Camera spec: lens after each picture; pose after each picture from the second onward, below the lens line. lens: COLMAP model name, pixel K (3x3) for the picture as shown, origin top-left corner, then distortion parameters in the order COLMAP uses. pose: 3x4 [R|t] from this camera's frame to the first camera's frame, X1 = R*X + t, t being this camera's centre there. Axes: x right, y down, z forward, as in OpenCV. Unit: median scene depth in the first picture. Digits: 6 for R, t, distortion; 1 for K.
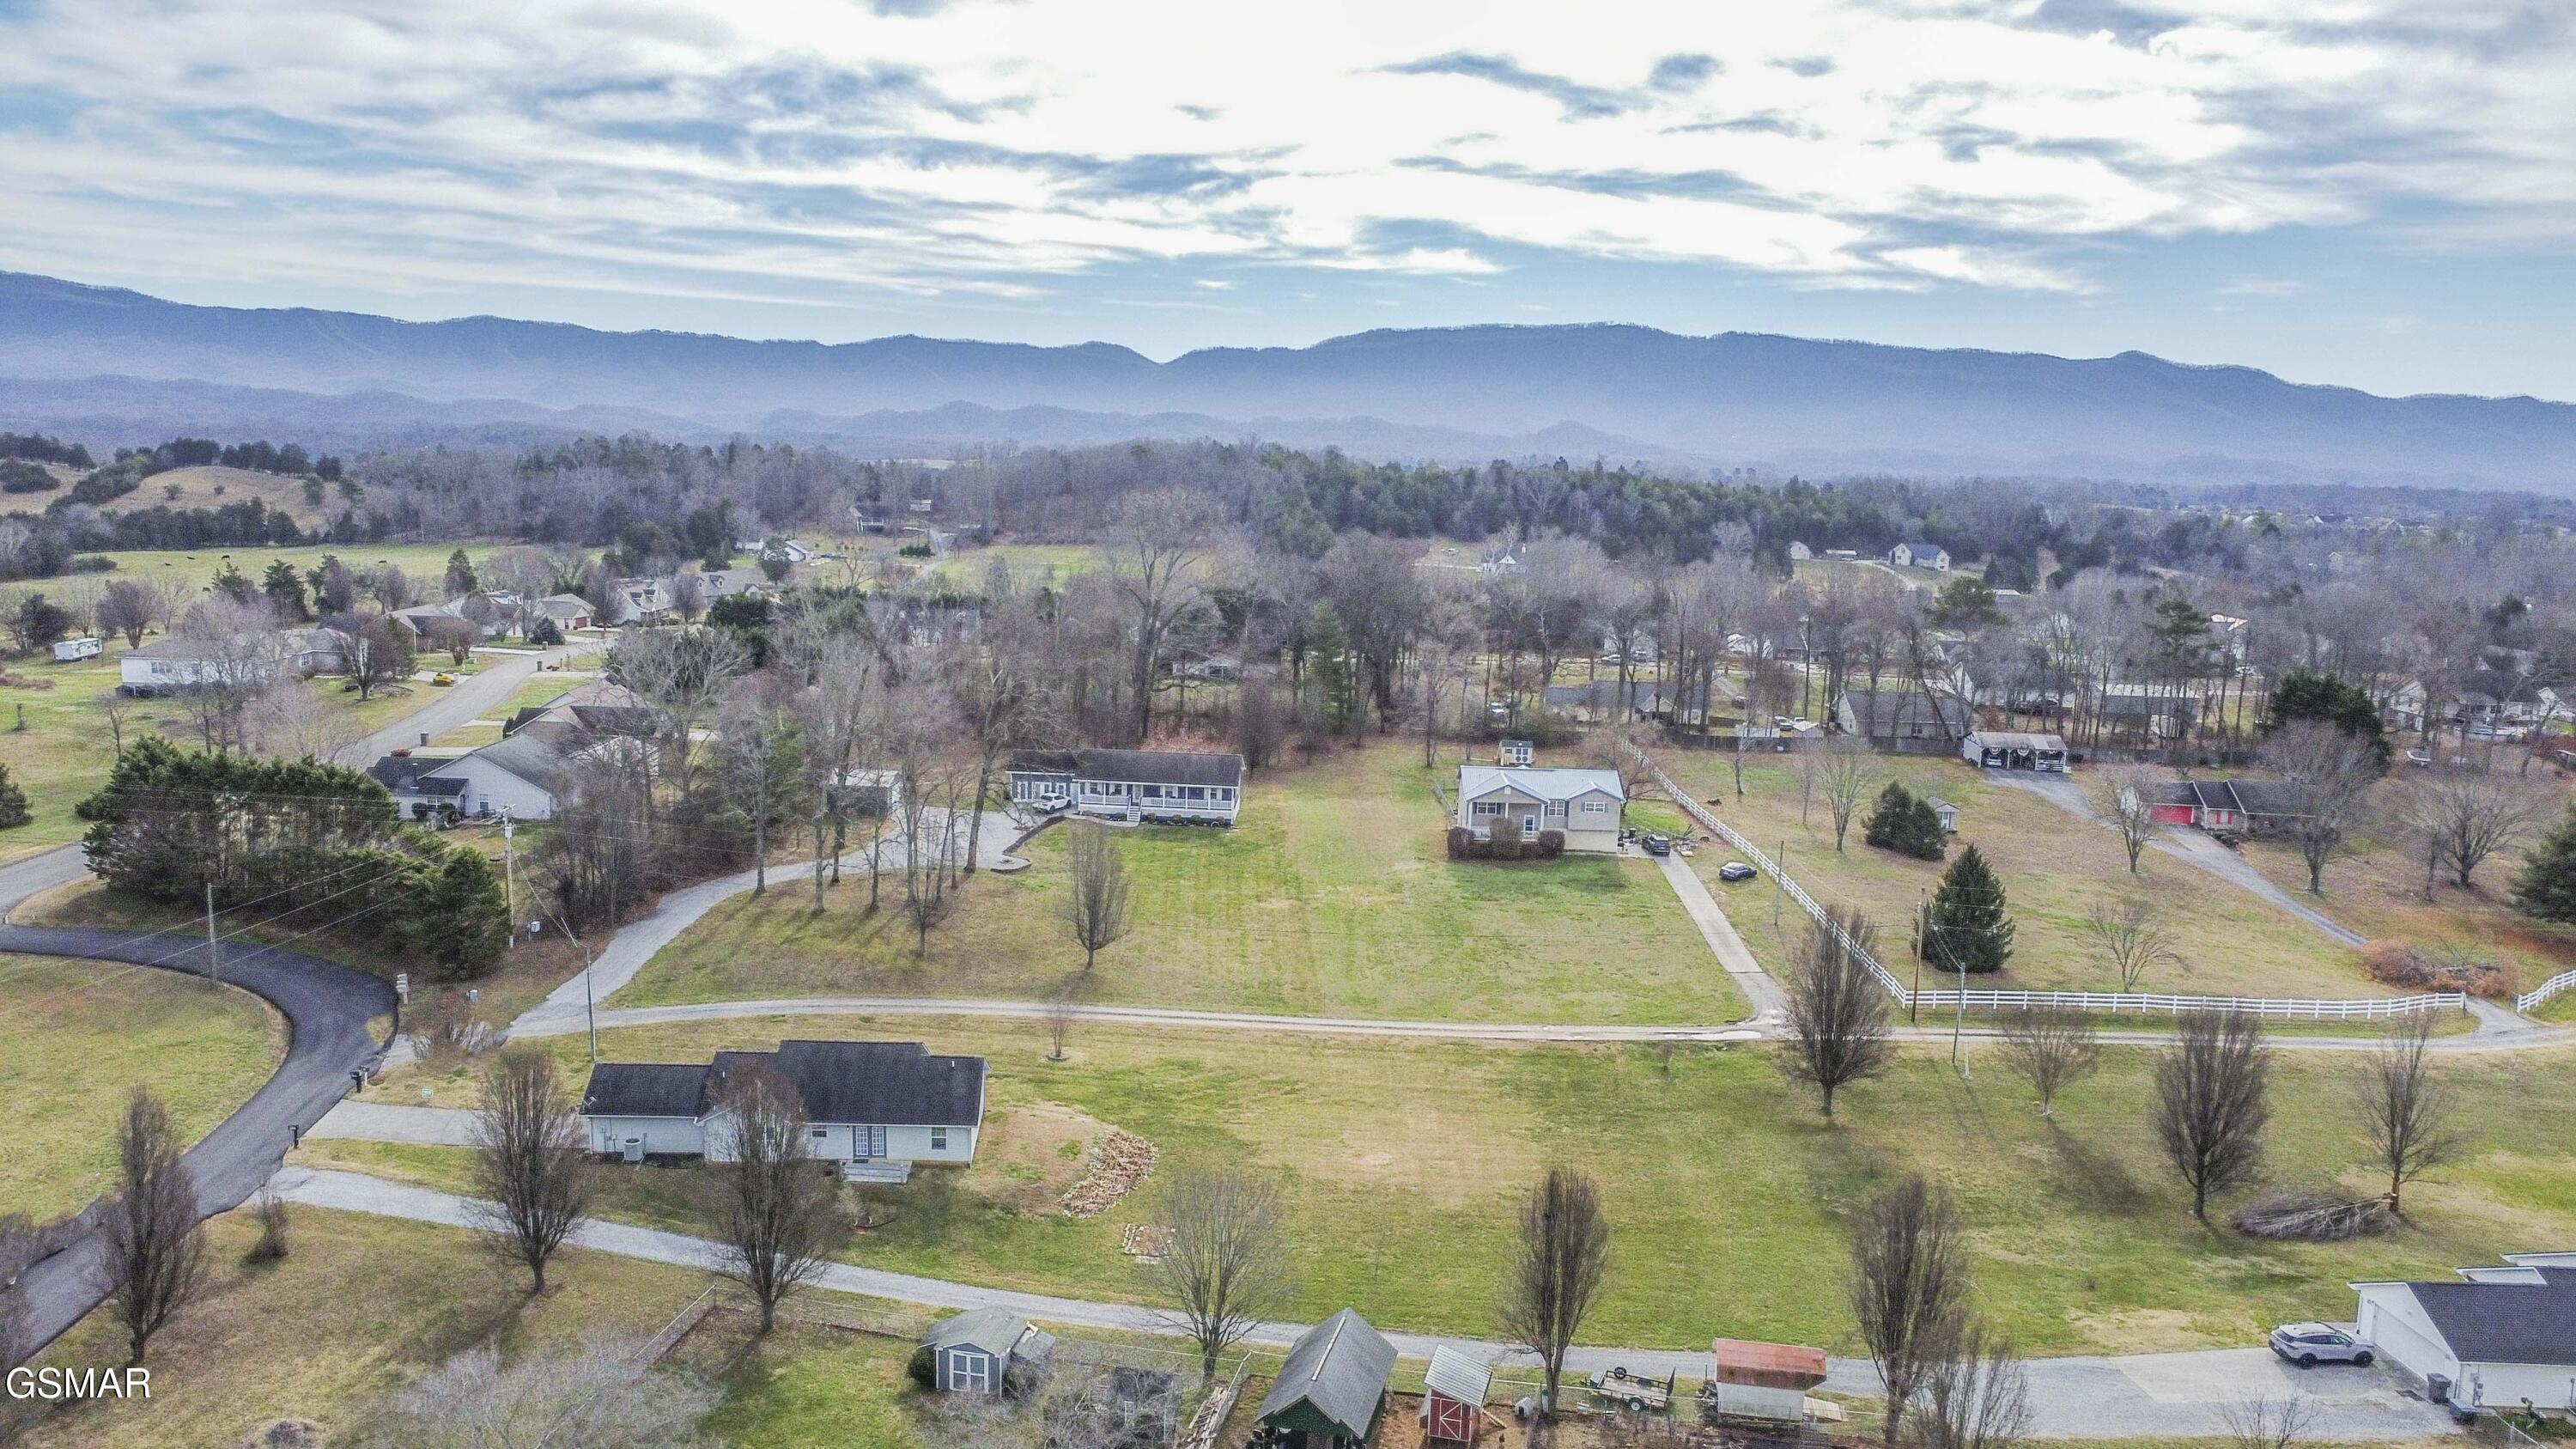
lens RADIAL K [[2115.0, 0, 1295.6], [0, 2115.0, 680.9], [0, 0, 1]] dist [-0.191462, 0.428017]
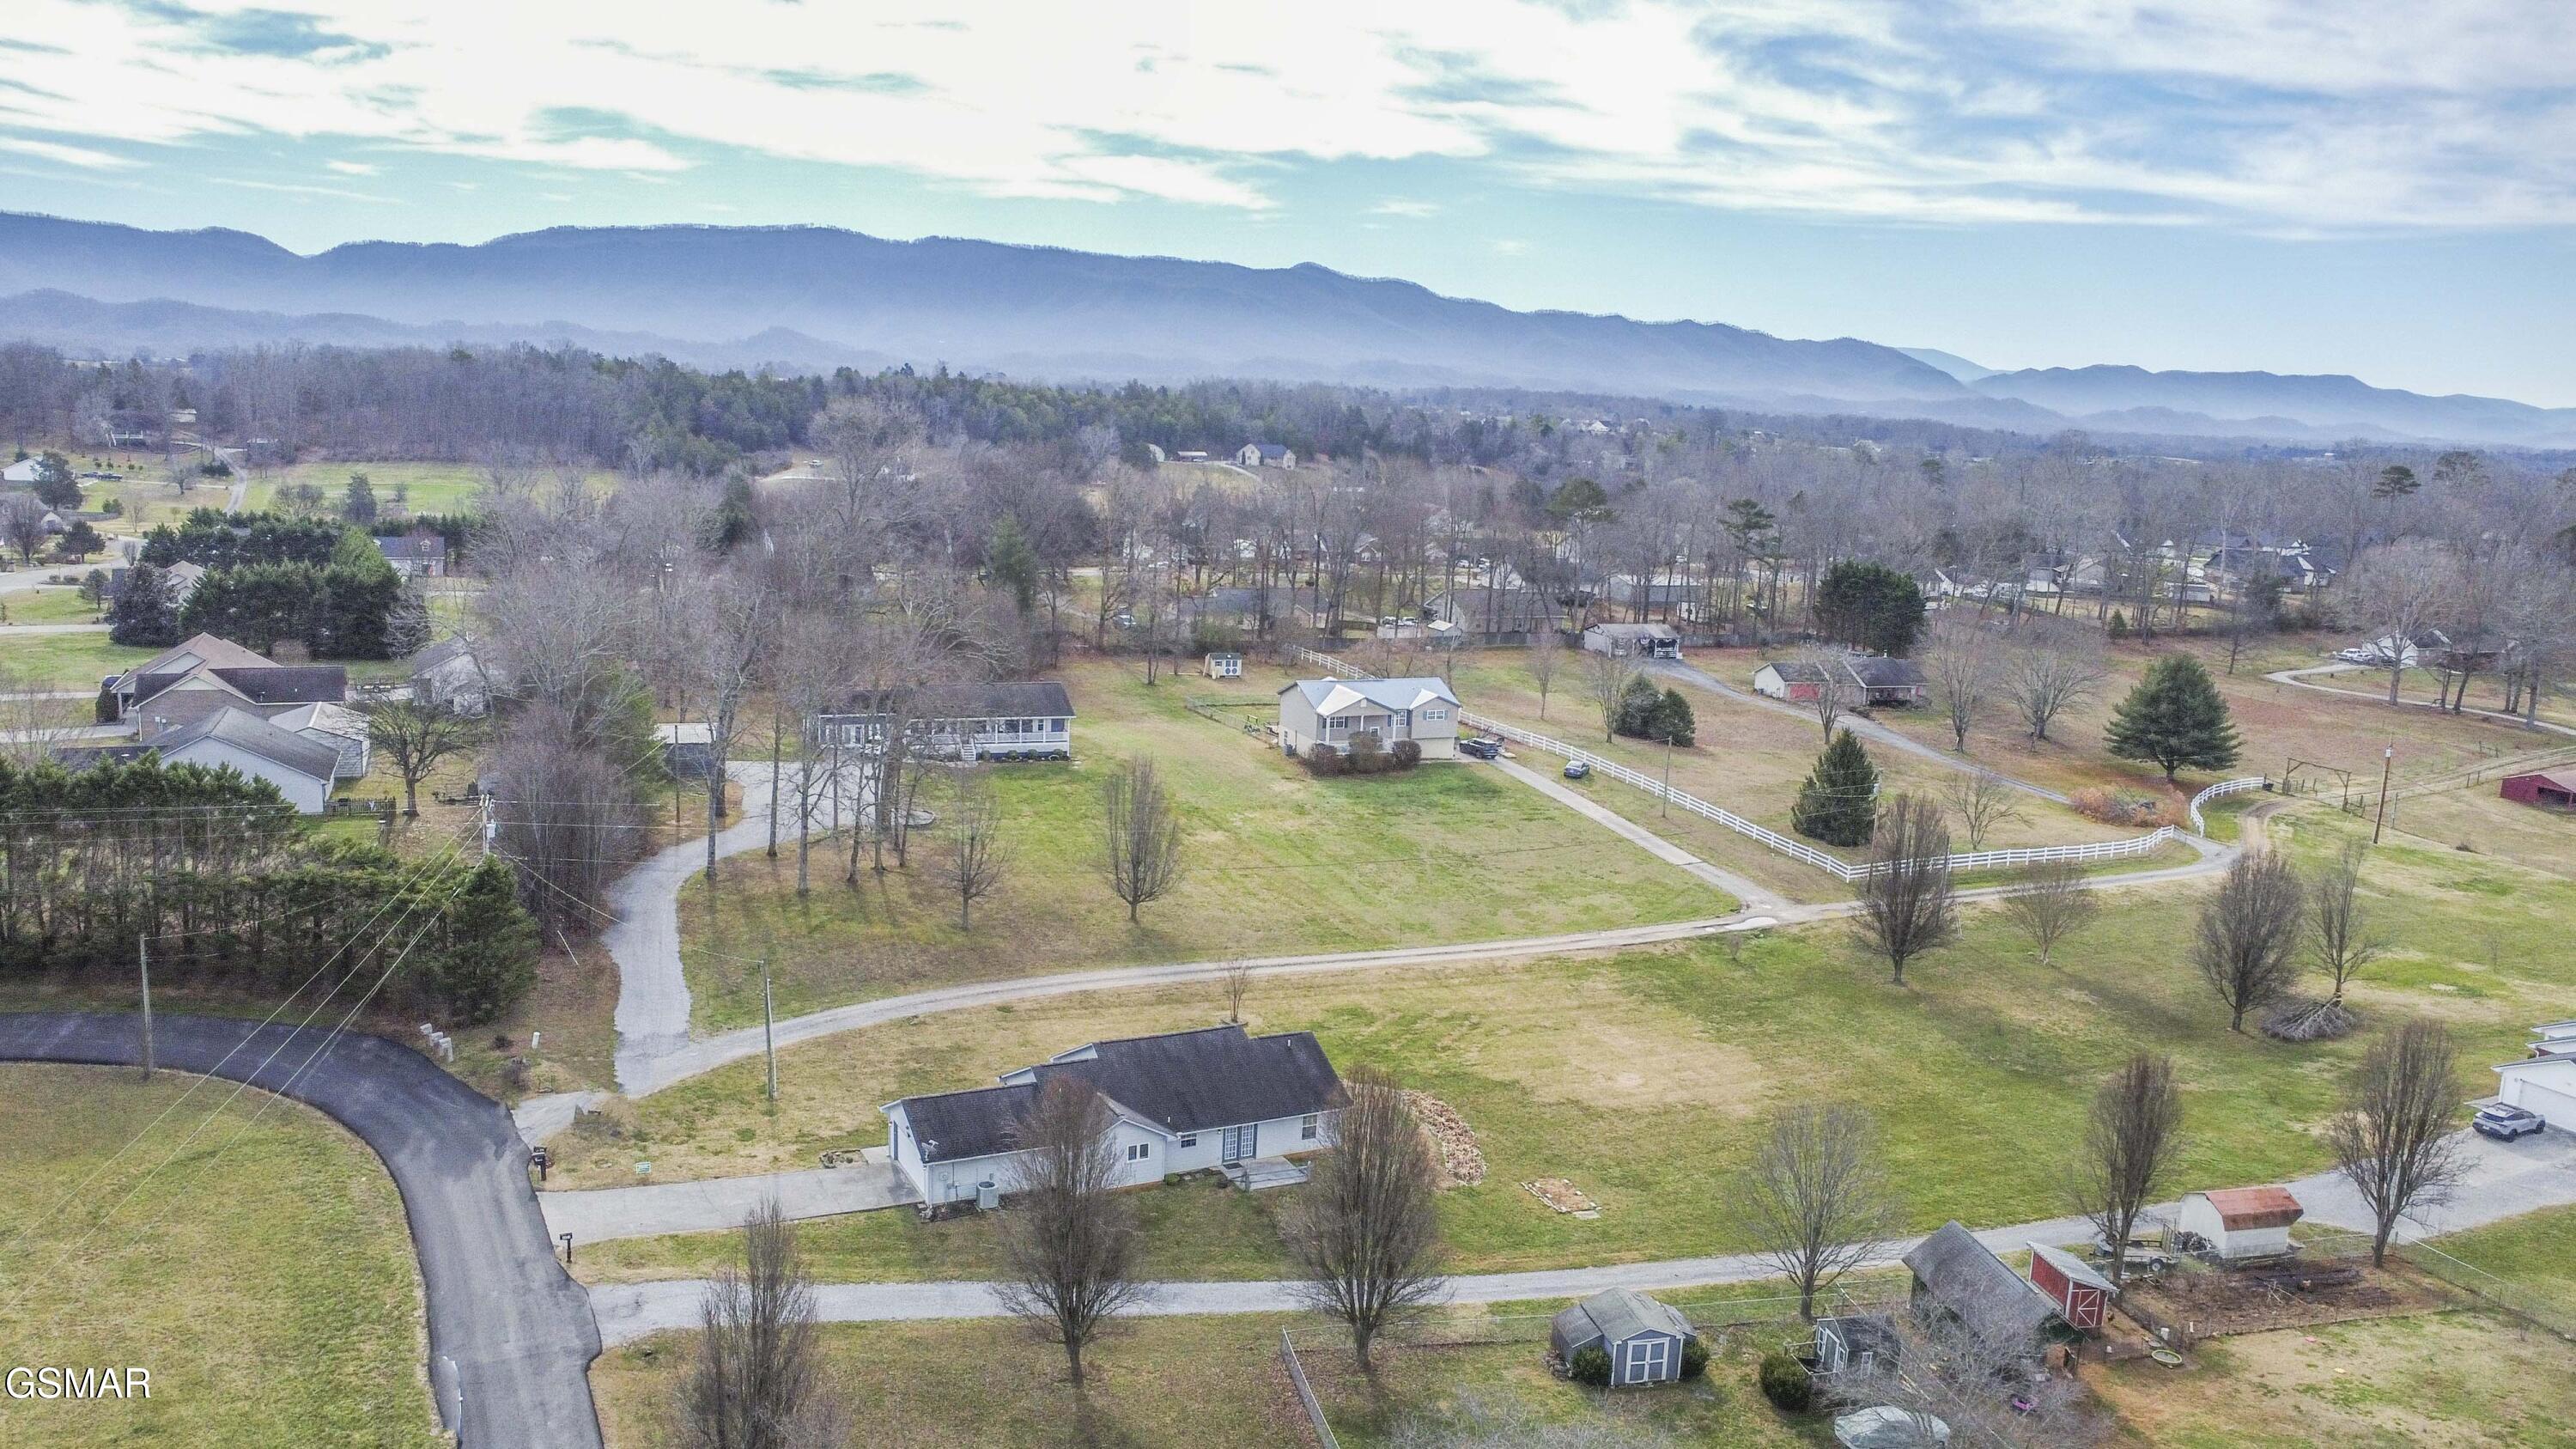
lens RADIAL K [[2050.6, 0, 1284.6], [0, 2050.6, 798.5], [0, 0, 1]] dist [-0.203507, 0.379857]
pose [[0.906852, -0.079406, 0.413901, -0.123965], [0.034608, 0.992804, 0.114641, -0.005825], [-0.420025, -0.089638, 0.903074, 0.049514]]
